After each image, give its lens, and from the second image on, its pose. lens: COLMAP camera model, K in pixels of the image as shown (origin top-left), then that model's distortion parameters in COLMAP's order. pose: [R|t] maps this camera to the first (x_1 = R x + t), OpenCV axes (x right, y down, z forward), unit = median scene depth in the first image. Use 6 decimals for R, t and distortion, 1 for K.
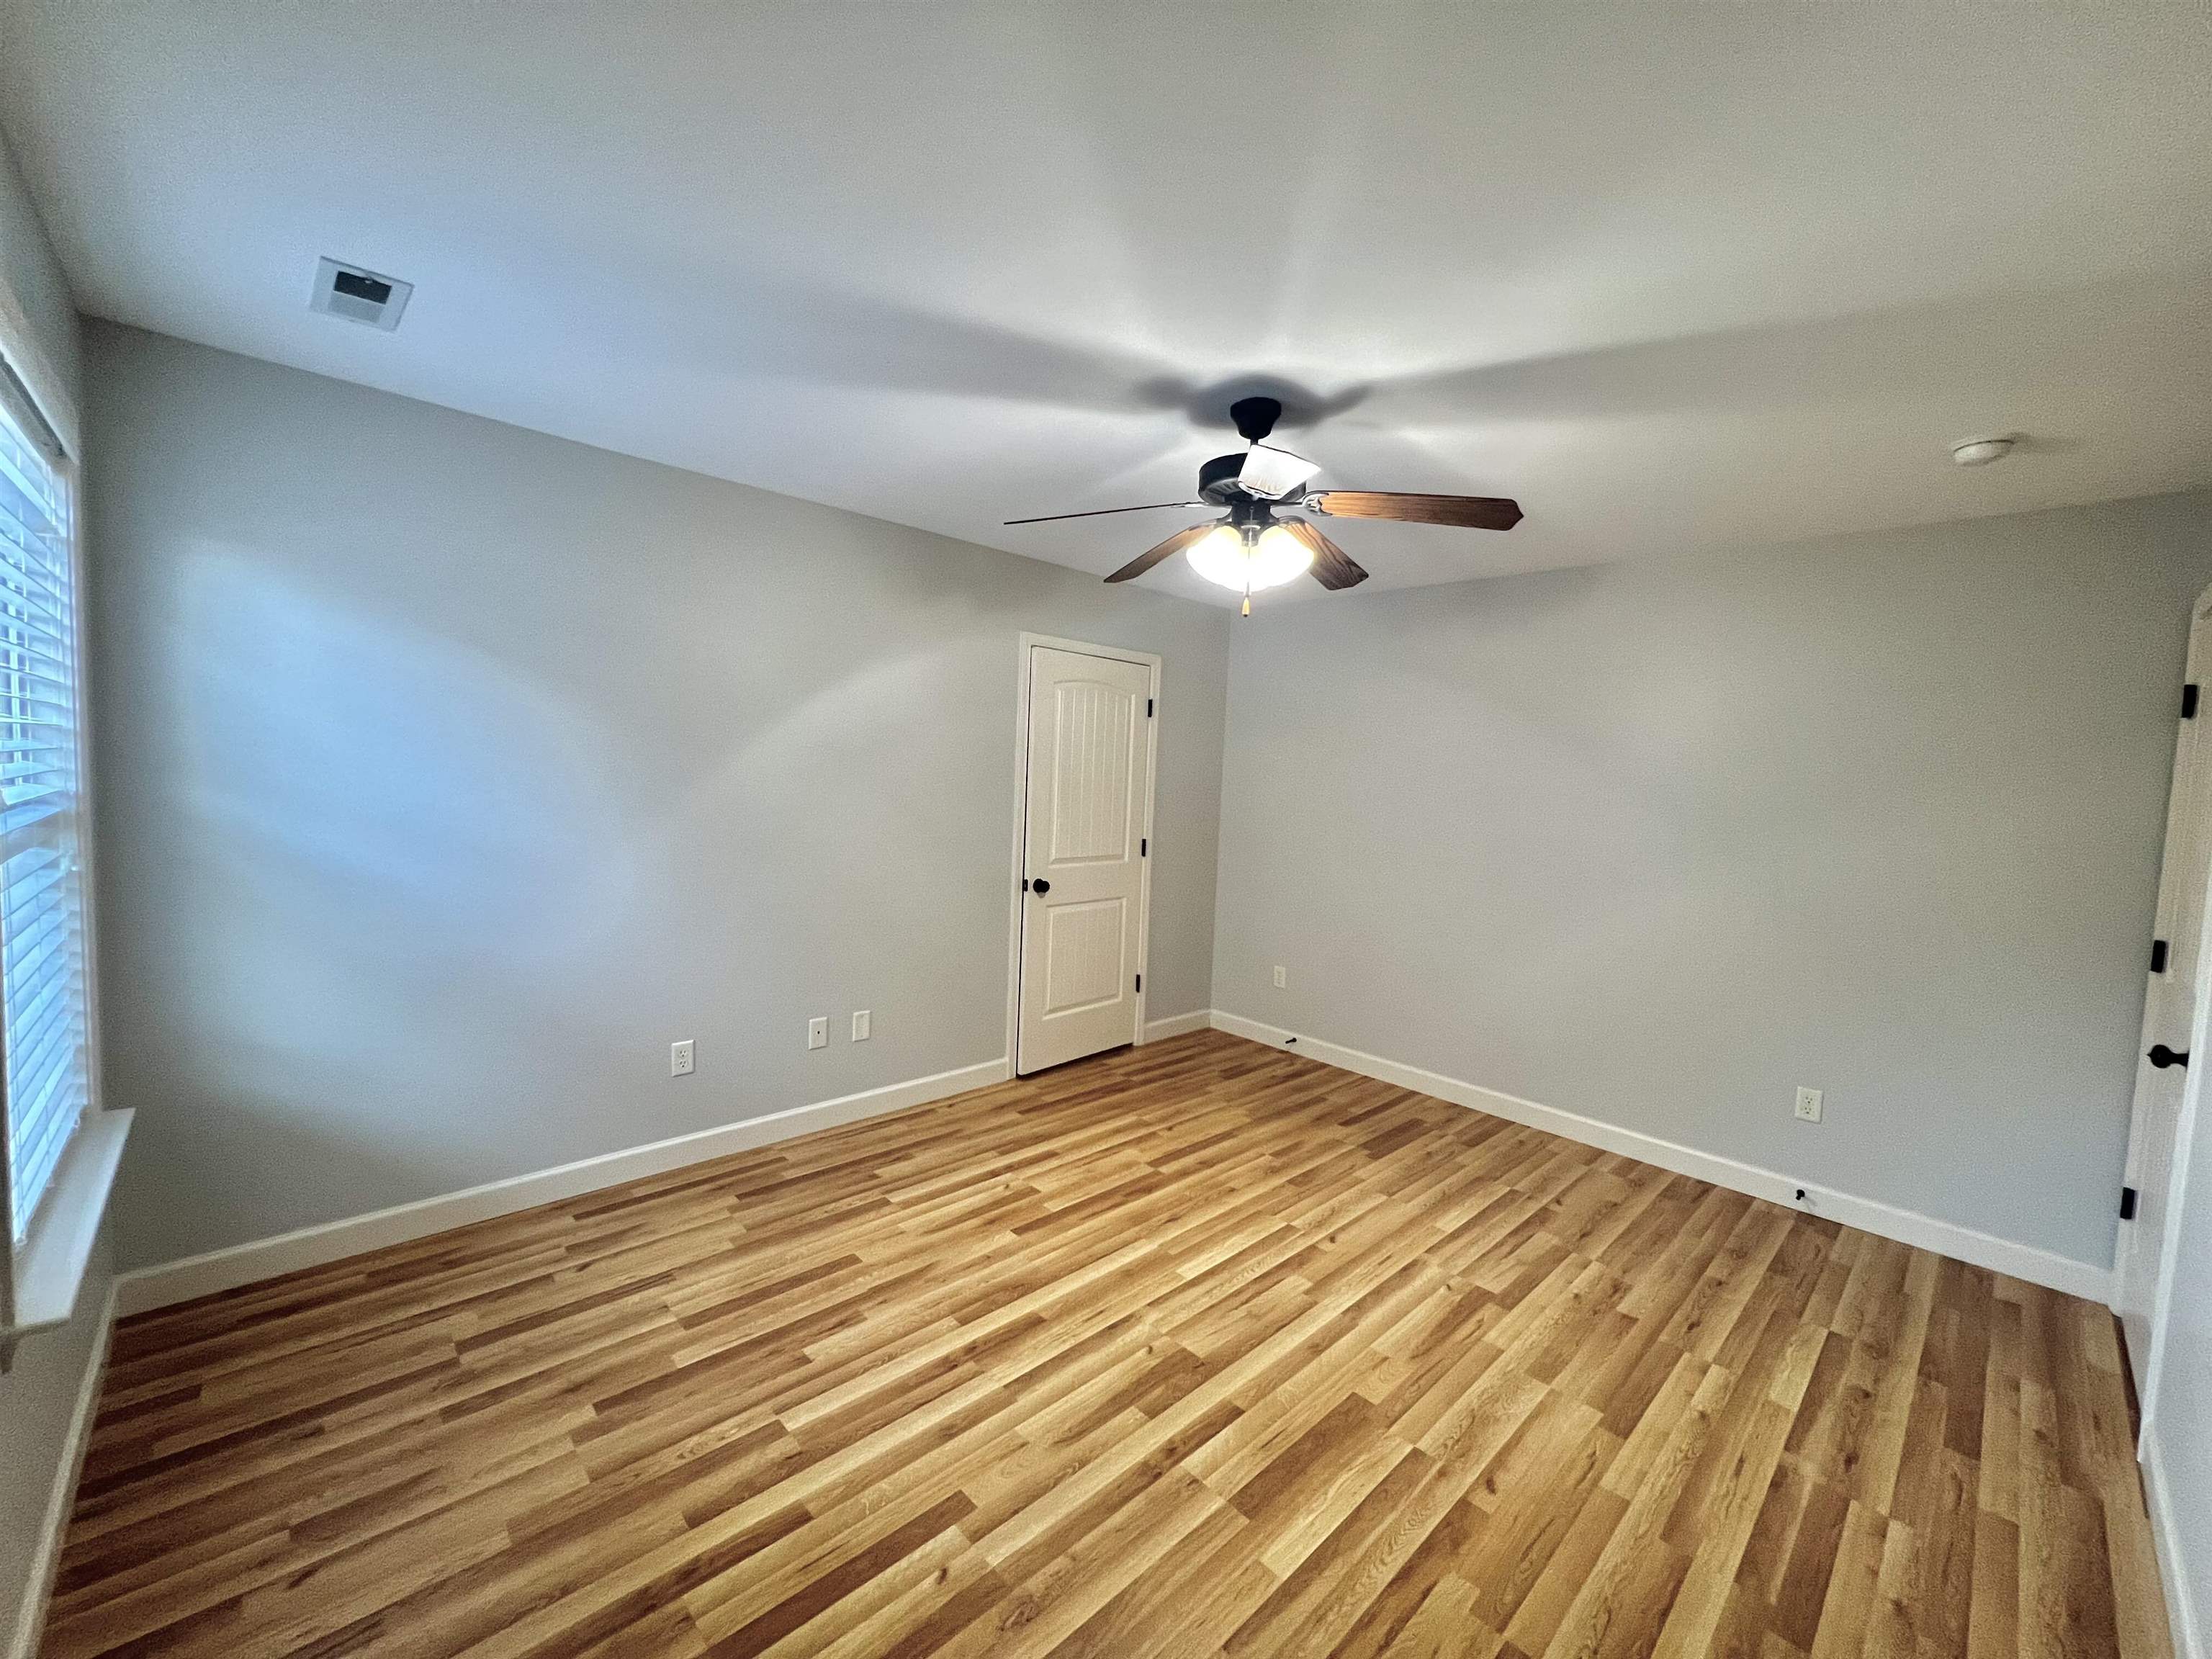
lens RADIAL K [[882.2, 0, 1120.0], [0, 882.2, 826.8], [0, 0, 1]] dist [-0.003123, 0.000254]
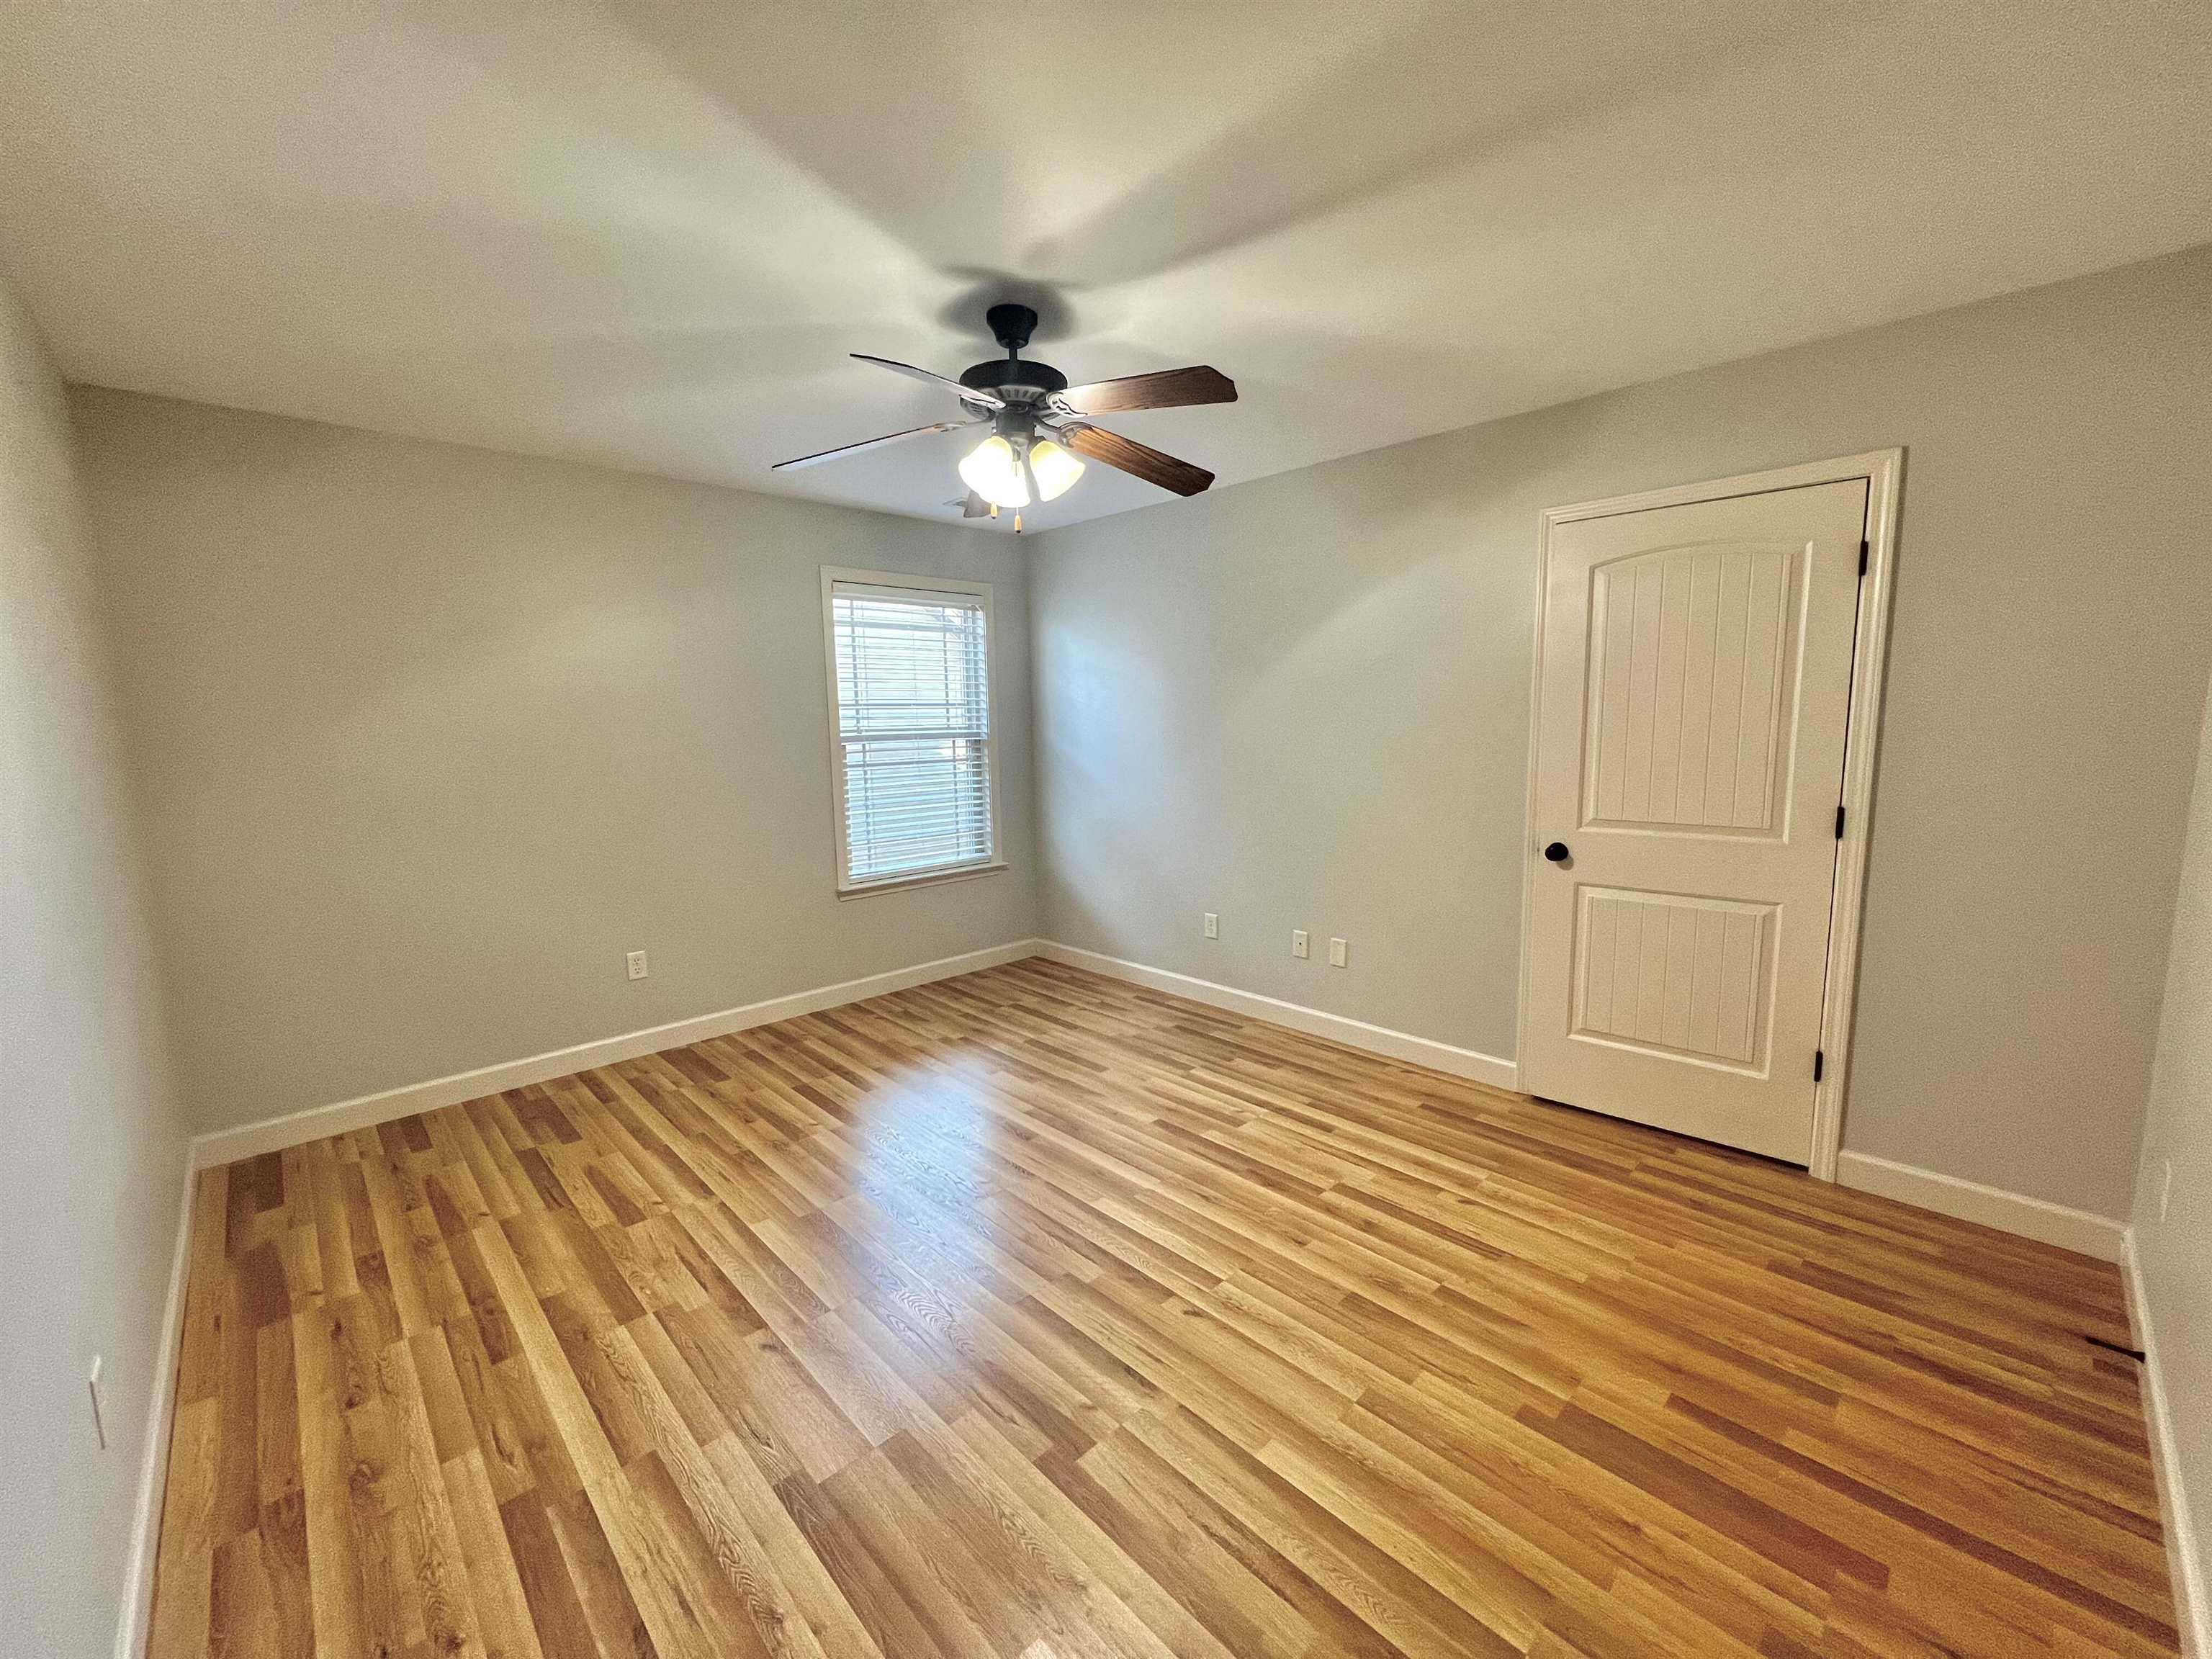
lens RADIAL K [[882.2, 0, 1092.1], [0, 882.2, 822.7], [0, 0, 1]] dist [-0.003123, 0.000254]
pose [[-0.011738, 0.077787, -0.996901, 0.913363], [-0.047078, 0.995821, 0.078257, 0.004710], [0.998822, 0.047850, -0.008027, 0.870131]]
